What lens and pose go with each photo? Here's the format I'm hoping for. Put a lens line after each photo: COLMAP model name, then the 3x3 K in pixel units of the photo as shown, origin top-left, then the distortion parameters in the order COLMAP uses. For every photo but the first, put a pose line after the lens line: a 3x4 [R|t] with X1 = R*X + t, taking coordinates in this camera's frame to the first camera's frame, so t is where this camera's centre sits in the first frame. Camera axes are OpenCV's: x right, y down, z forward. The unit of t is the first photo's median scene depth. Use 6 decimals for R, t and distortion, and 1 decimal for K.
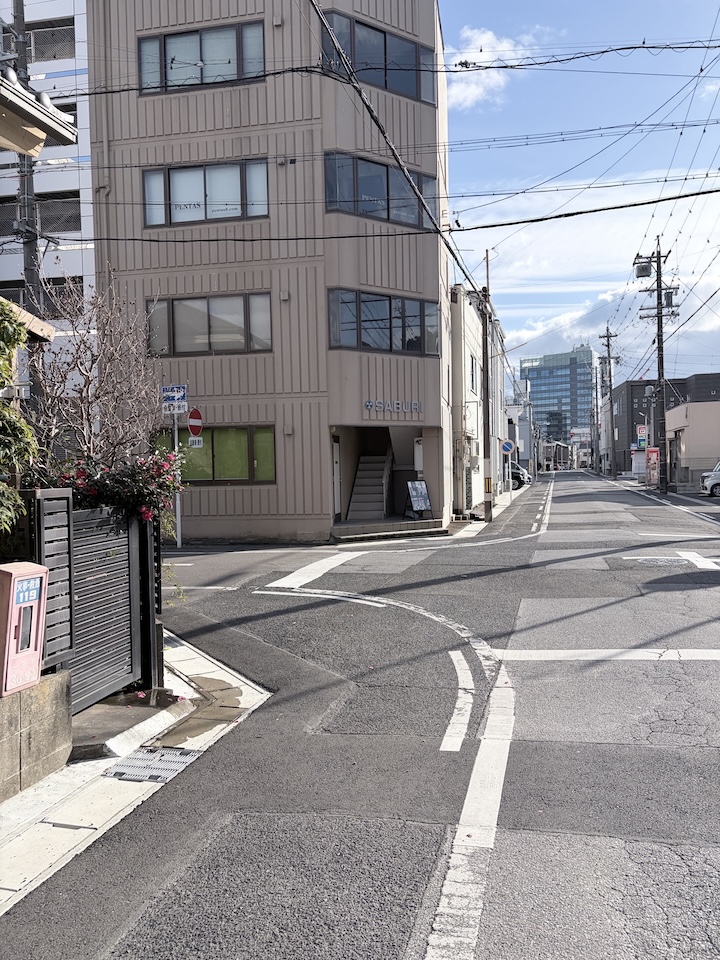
lens RADIAL K [[726.5, 0, 360.0], [0, 726.5, 480.0], [0, 0, 1]] dist [0.067197, 0.003631]
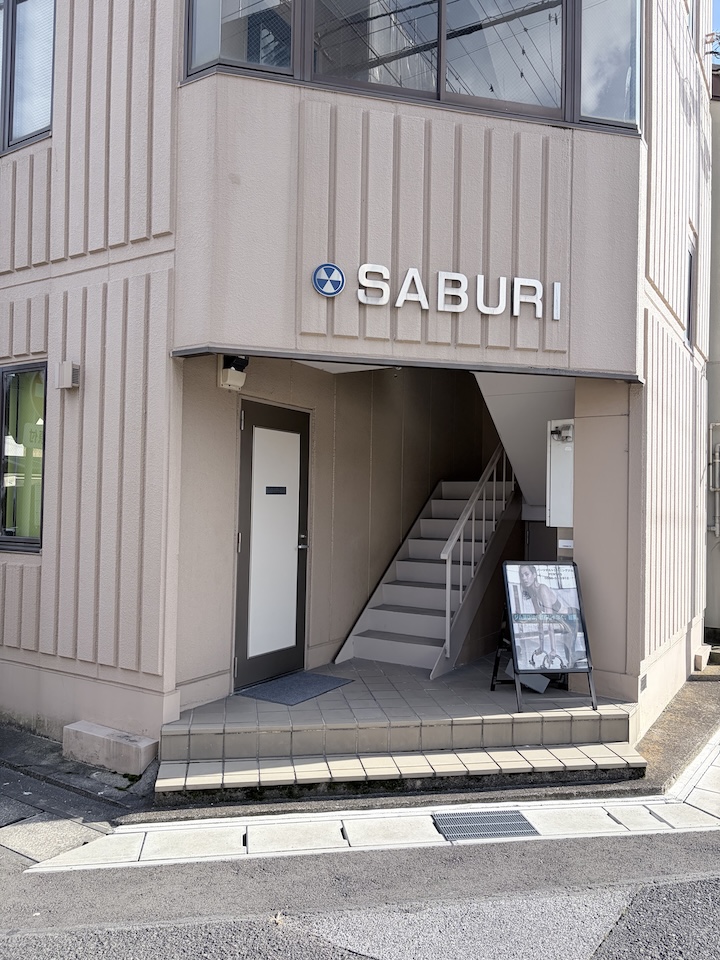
lens RADIAL K [[744.8, 0, 360.0], [0, 744.8, 480.0], [0, 0, 1]] dist [0.004721, 0.000653]
pose [[0.935702, 0.028336, -0.351652, 0.115598], [-0.043409, 0.998442, -0.035052, -0.018734], [0.350111, 0.048063, 0.935474, 0.704072]]
